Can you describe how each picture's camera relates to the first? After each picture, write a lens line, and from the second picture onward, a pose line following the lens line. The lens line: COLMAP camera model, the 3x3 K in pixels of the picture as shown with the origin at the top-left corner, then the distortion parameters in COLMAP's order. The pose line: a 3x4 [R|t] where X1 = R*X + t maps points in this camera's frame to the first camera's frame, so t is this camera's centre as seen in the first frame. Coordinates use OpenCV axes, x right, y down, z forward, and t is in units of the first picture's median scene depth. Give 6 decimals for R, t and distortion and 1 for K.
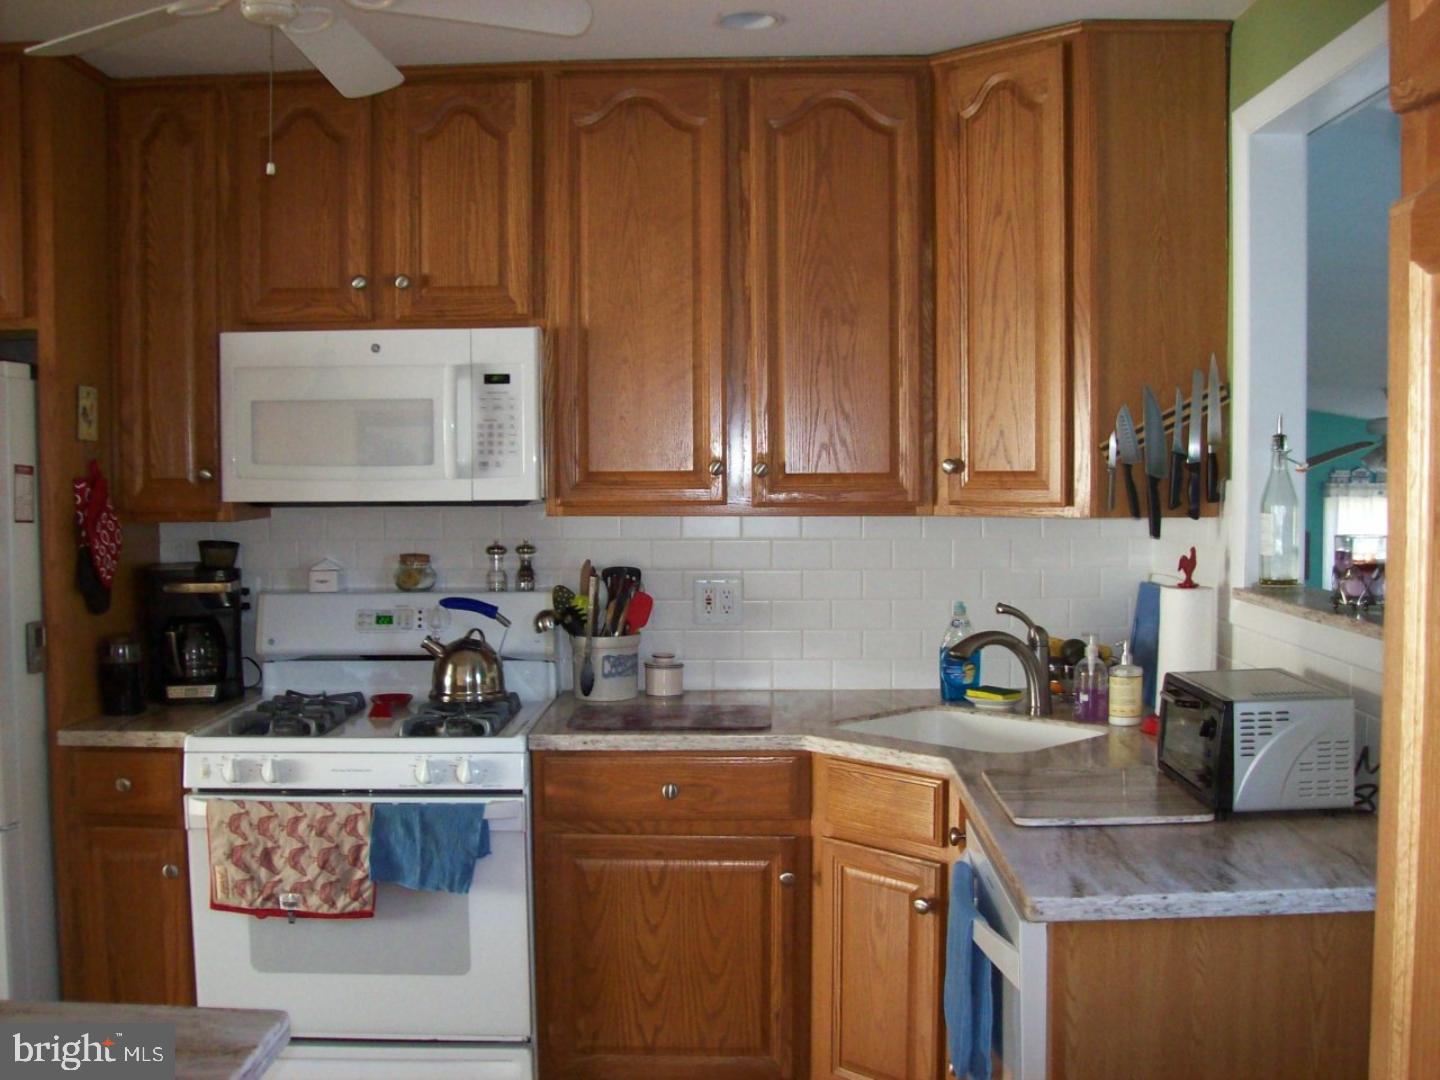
lens RADIAL K [[1523.0, 0, 720.0], [0, 1523.0, 540.0], [0, 0, 1]] dist [-0.206793, 0.232814]
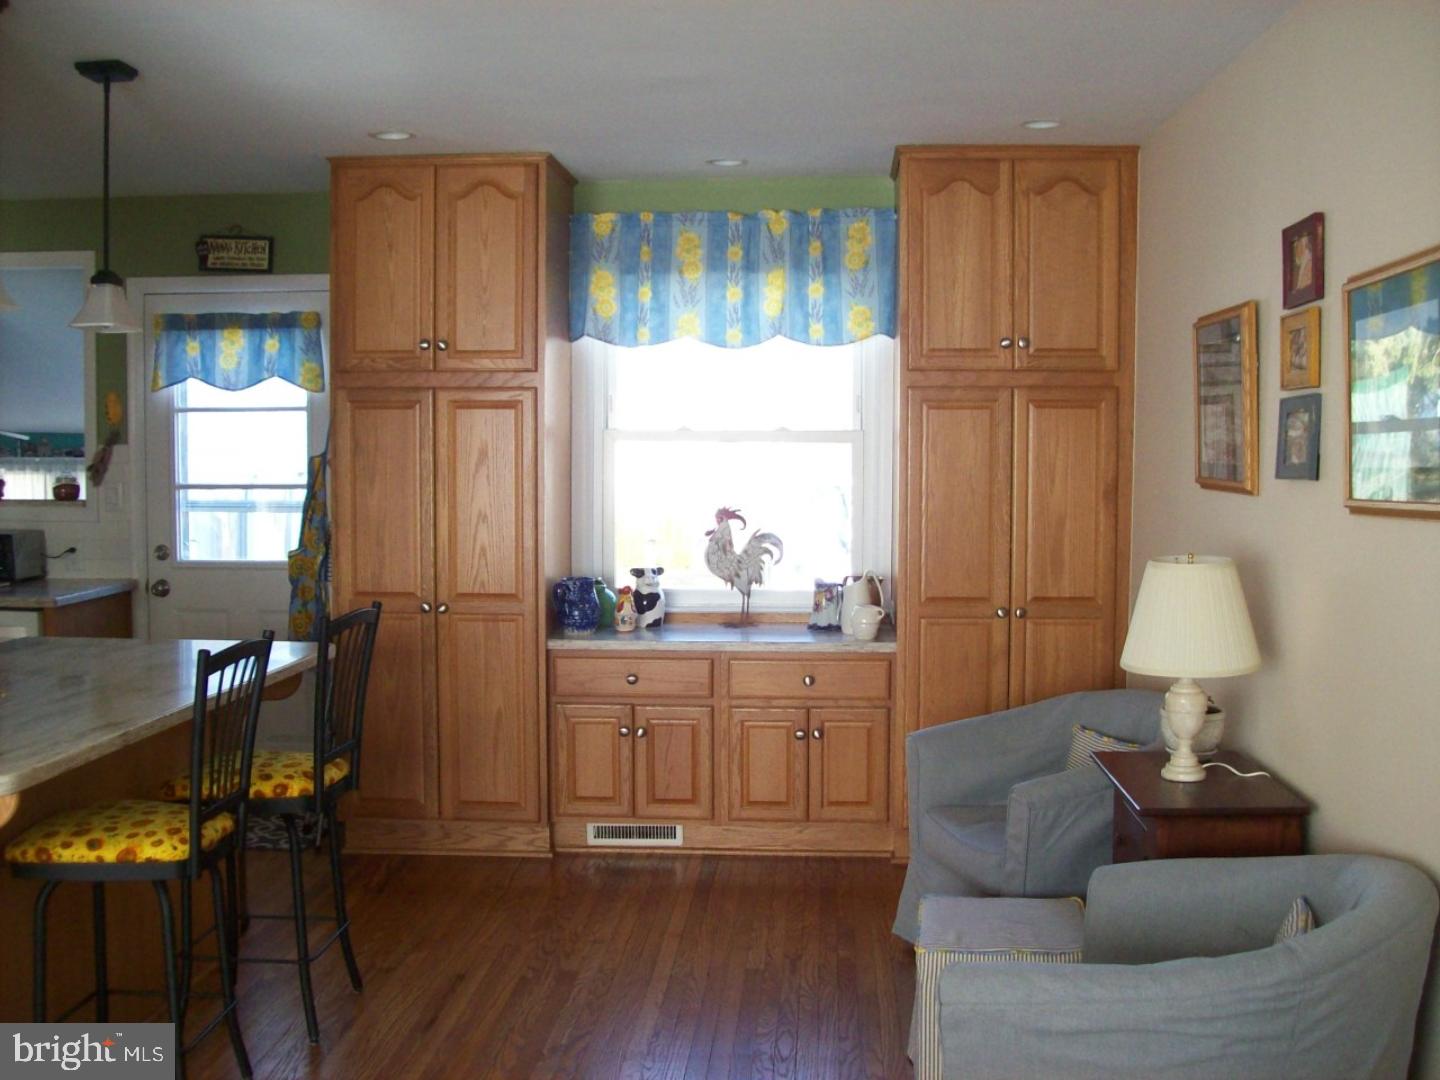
lens RADIAL K [[1523.0, 0, 720.0], [0, 1523.0, 540.0], [0, 0, 1]] dist [-0.206793, 0.232814]
pose [[0.046466, -0.055478, 0.997378, -1.421317], [0.041299, 0.997710, 0.053573, 0.026506], [-0.998066, 0.038702, 0.048651, -0.191302]]
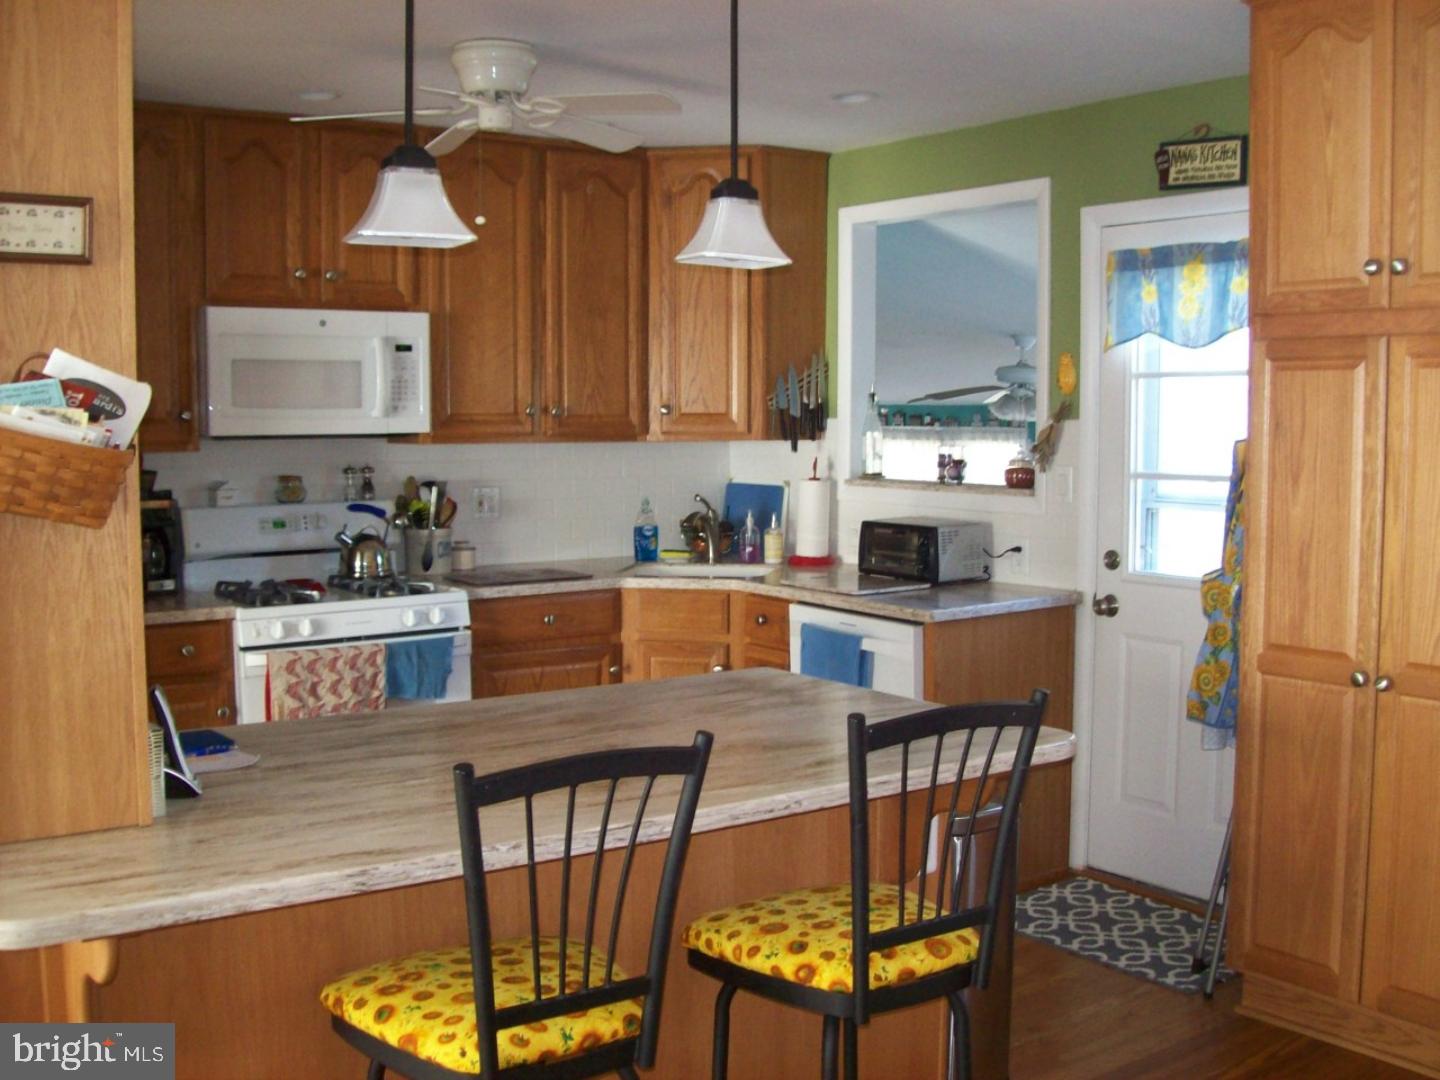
lens RADIAL K [[1523.0, 0, 720.0], [0, 1523.0, 540.0], [0, 0, 1]] dist [-0.206793, 0.232814]
pose [[0.800257, -0.044507, 0.598003, -0.800781], [0.024700, 0.998842, 0.041286, 0.024402], [-0.599148, -0.018269, 0.800429, -0.335735]]
